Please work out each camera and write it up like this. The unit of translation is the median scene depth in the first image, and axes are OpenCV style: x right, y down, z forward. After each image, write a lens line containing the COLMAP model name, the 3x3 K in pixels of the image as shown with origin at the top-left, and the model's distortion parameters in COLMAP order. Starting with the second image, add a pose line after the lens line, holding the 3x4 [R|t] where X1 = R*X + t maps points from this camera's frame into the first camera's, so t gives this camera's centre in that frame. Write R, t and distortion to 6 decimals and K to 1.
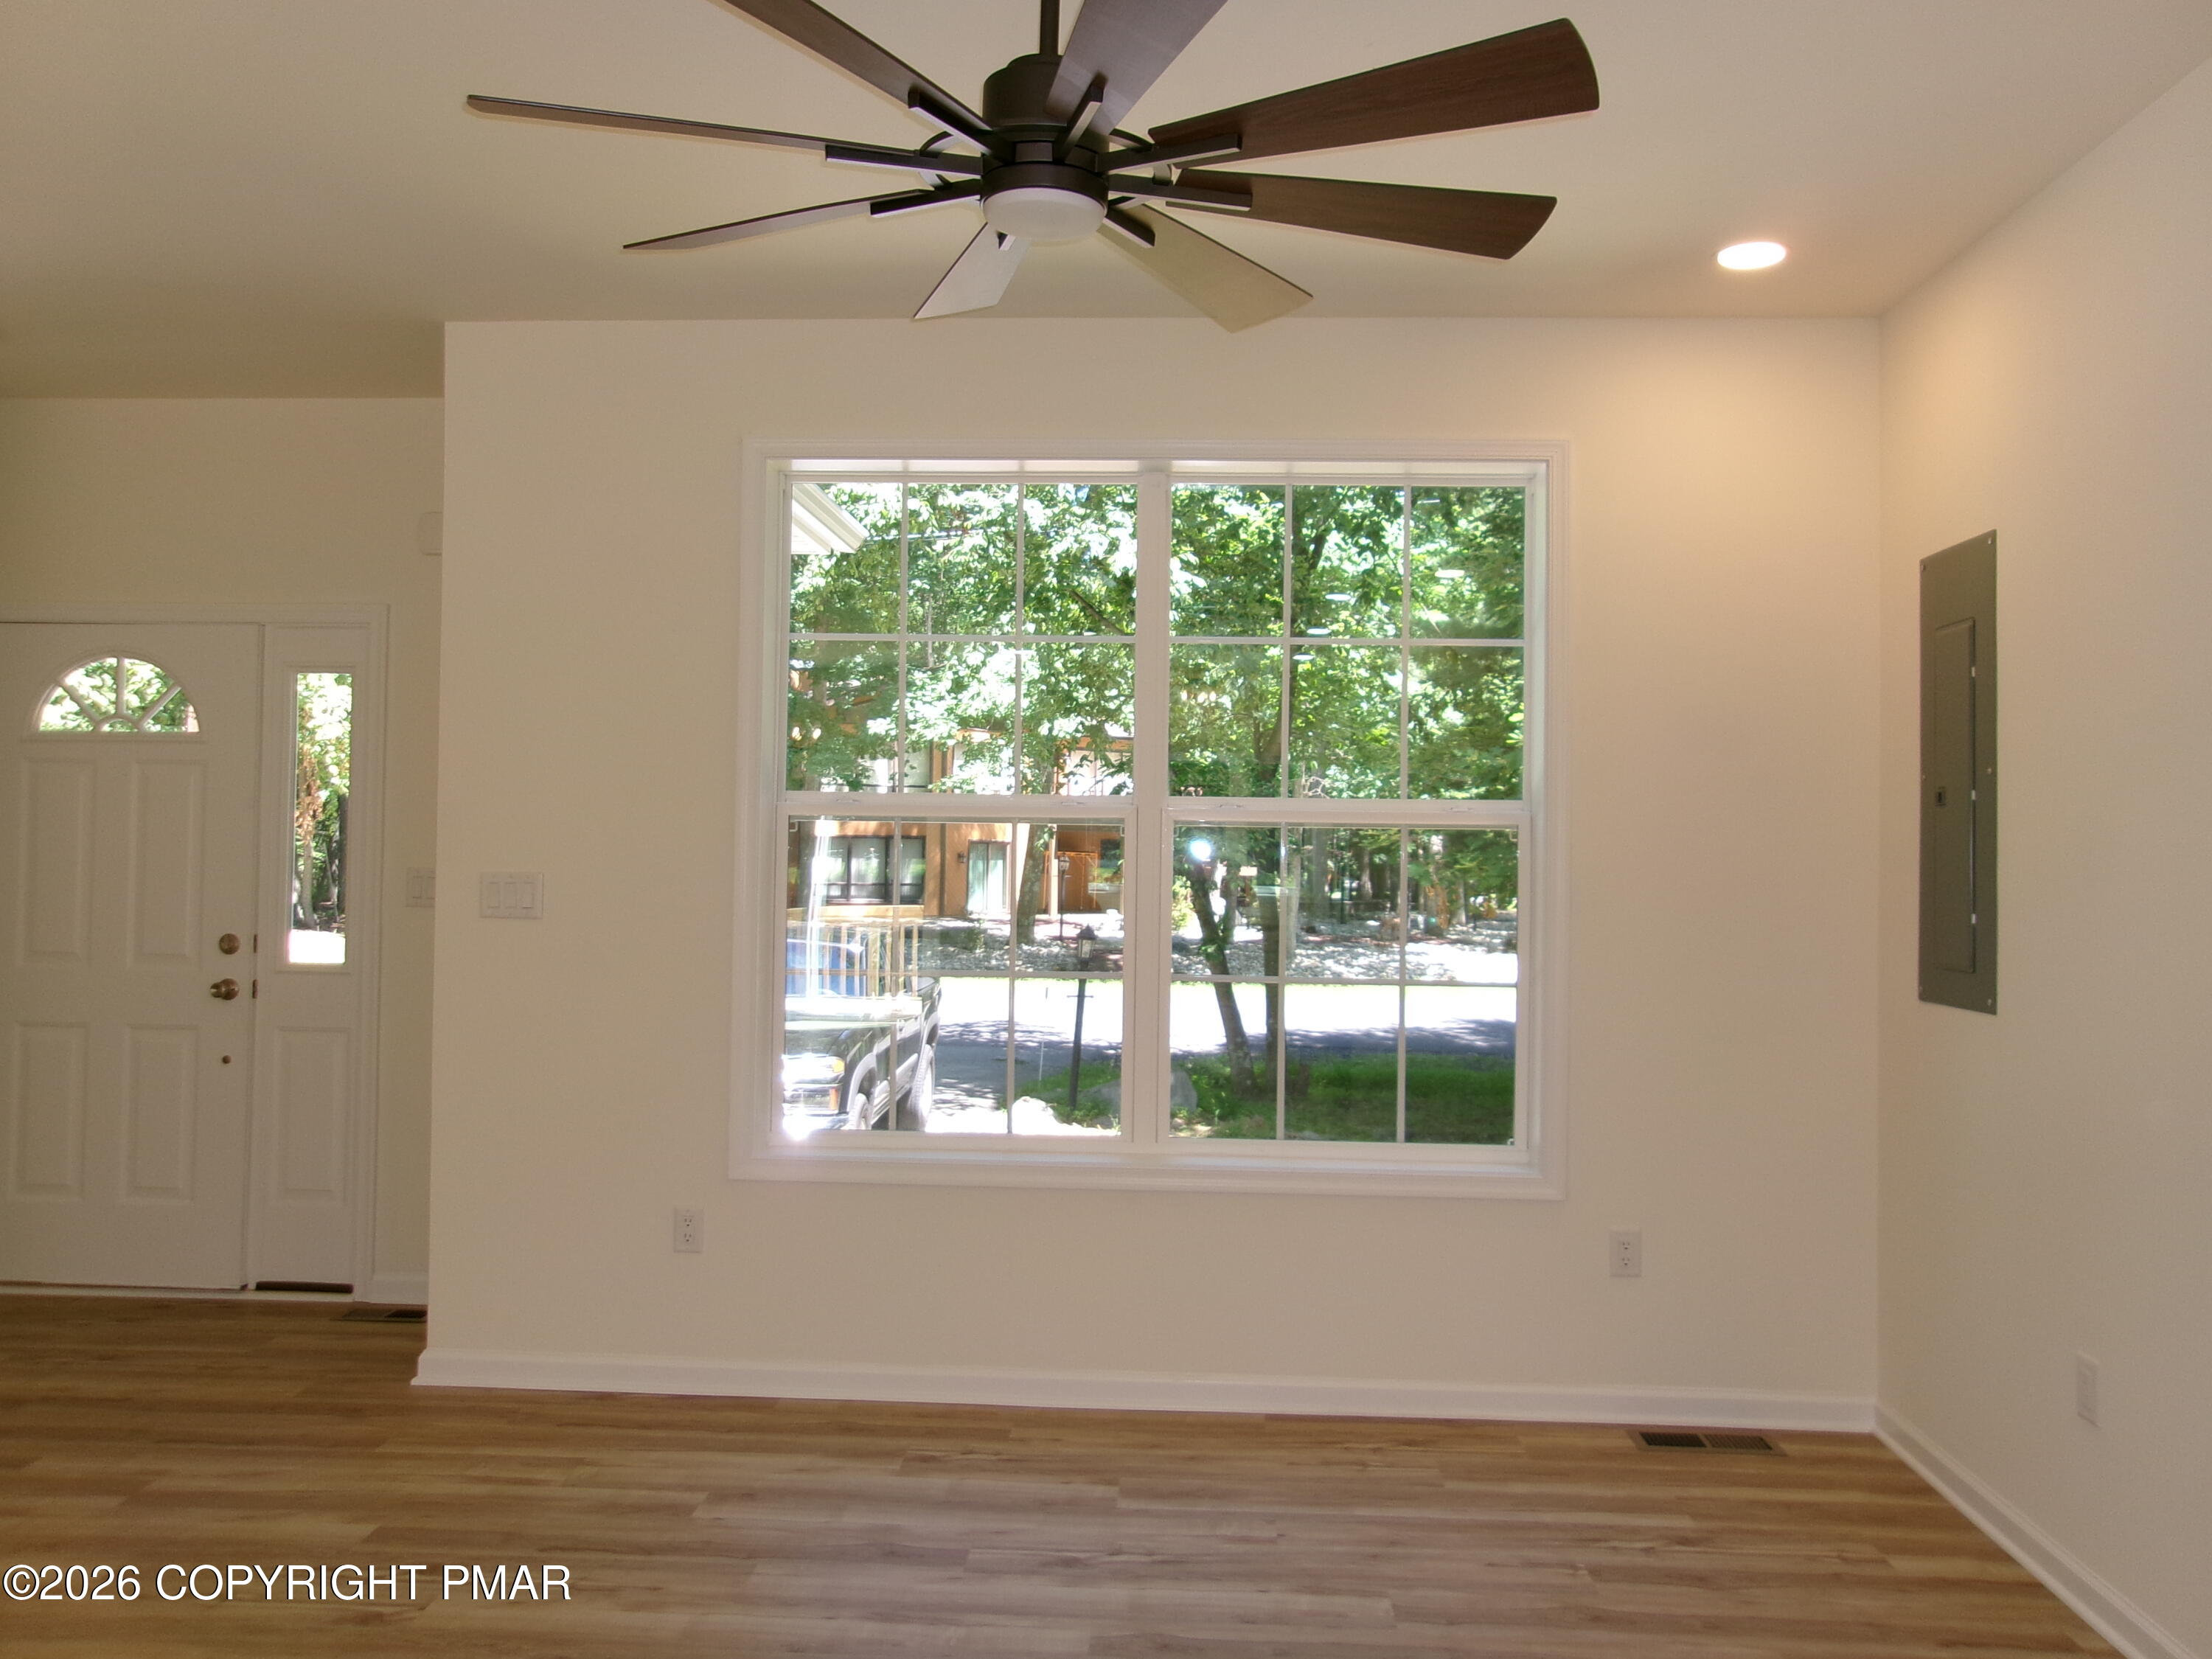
lens RADIAL K [[1731.0, 0, 1100.0], [0, 1731.0, 815.4], [0, 0, 1]] dist [-0.007584, 0.040931]
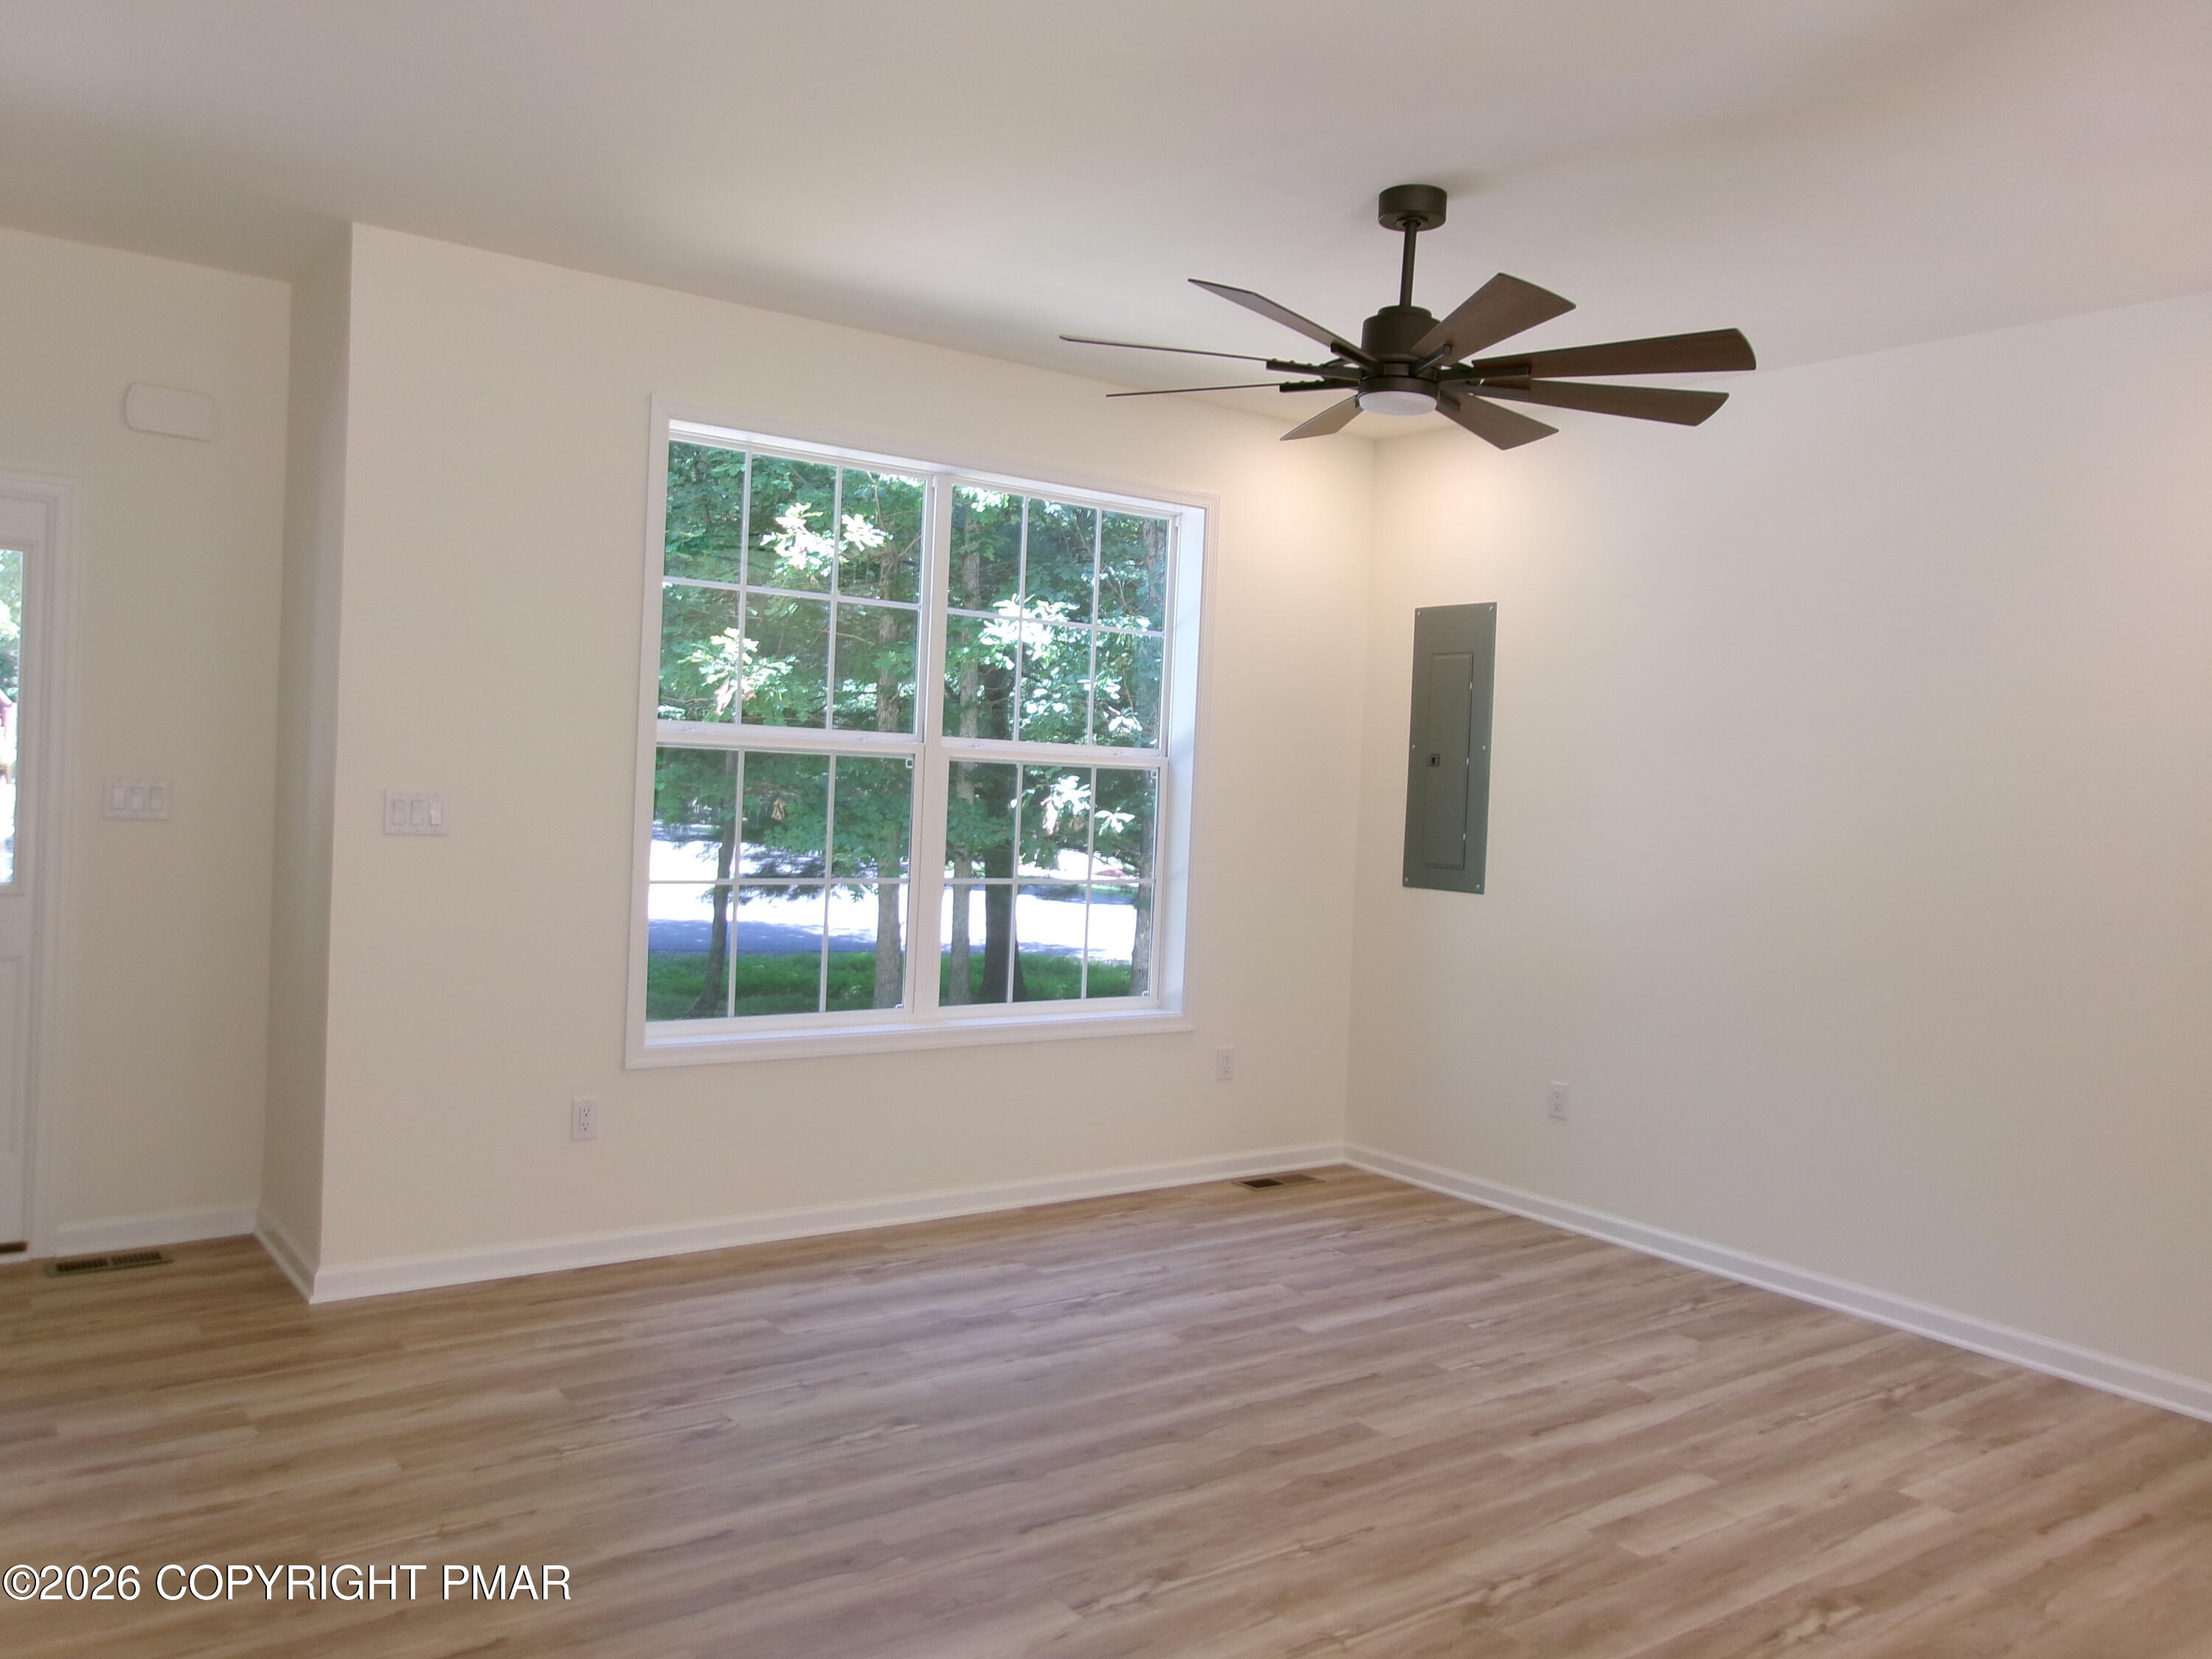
lens RADIAL K [[1731.0, 0, 1100.0], [0, 1731.0, 815.4], [0, 0, 1]] dist [-0.007584, 0.040931]
pose [[0.770138, 0.004284, 0.637863, -0.792604], [-0.044107, 0.997942, 0.046552, -0.020874], [-0.636351, -0.063985, 0.768742, -0.042380]]
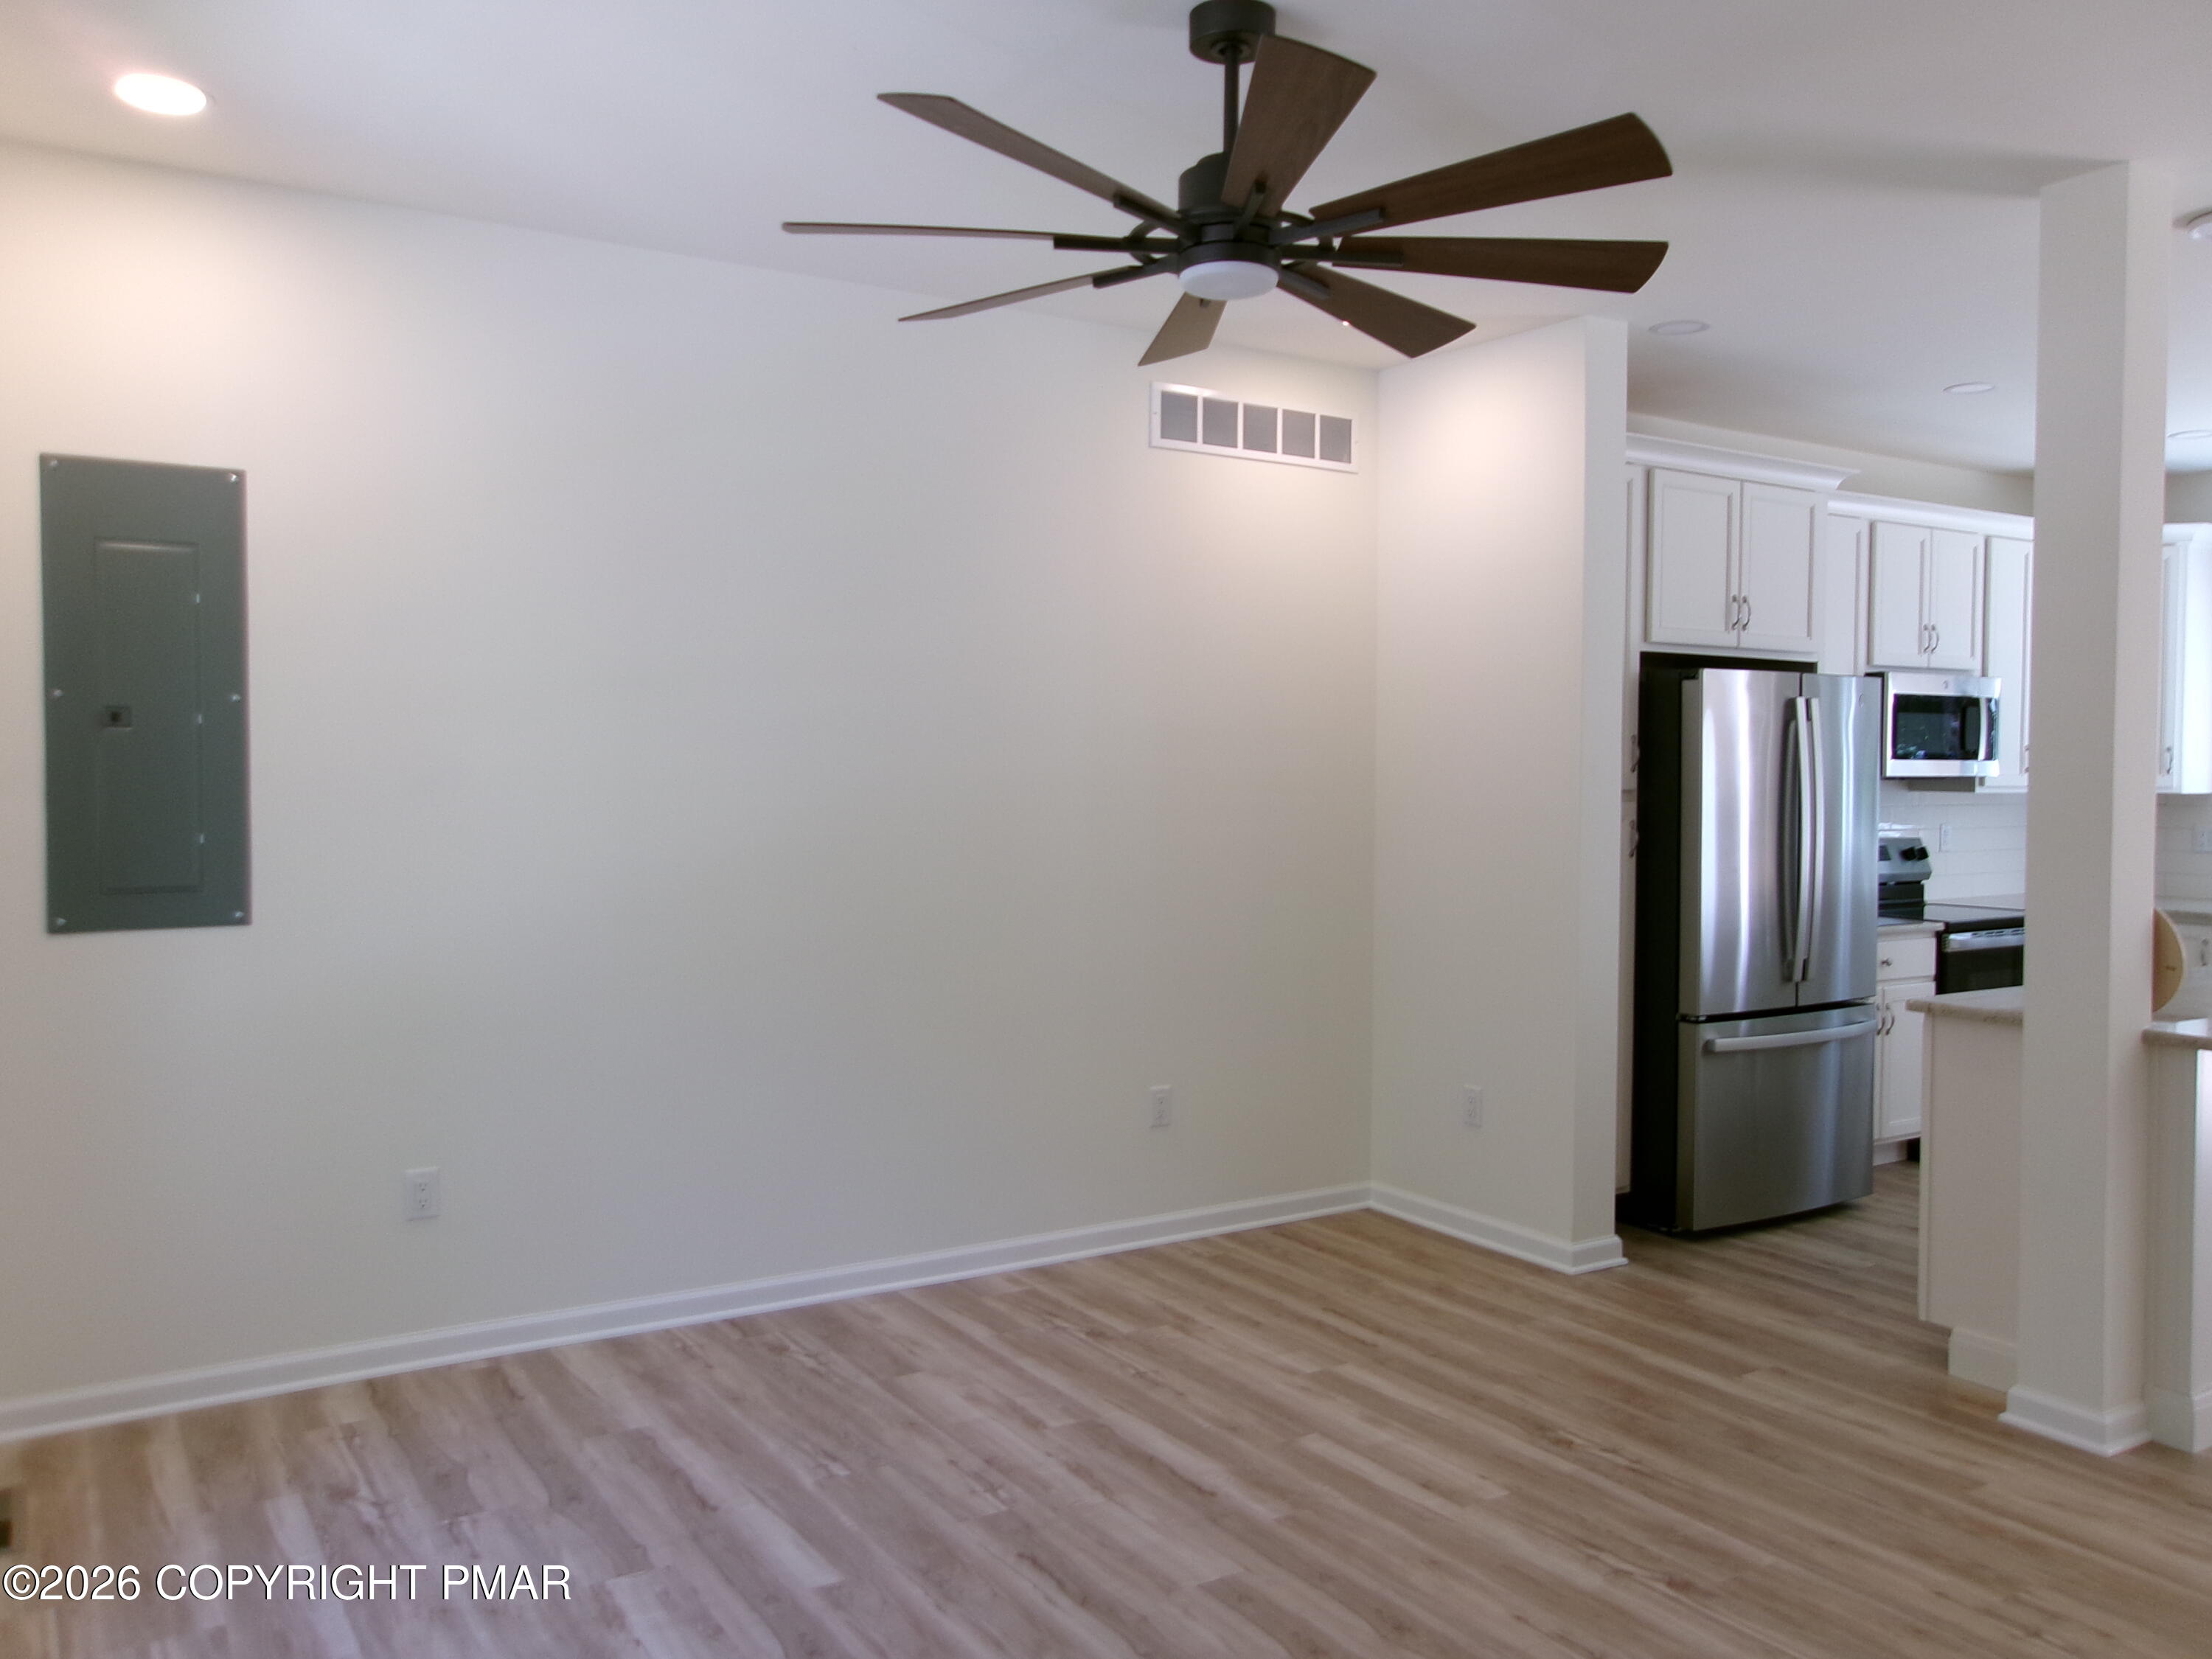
lens RADIAL K [[1736.0, 0, 1096.0], [0, 1736.0, 814.0], [0, 0, 1]] dist [-0.048524, 0.091856]
pose [[-0.577186, -0.040848, 0.815590, -0.627199], [-0.026848, 0.999157, 0.031042, -0.001098], [-0.816171, -0.003980, -0.577797, 1.128644]]
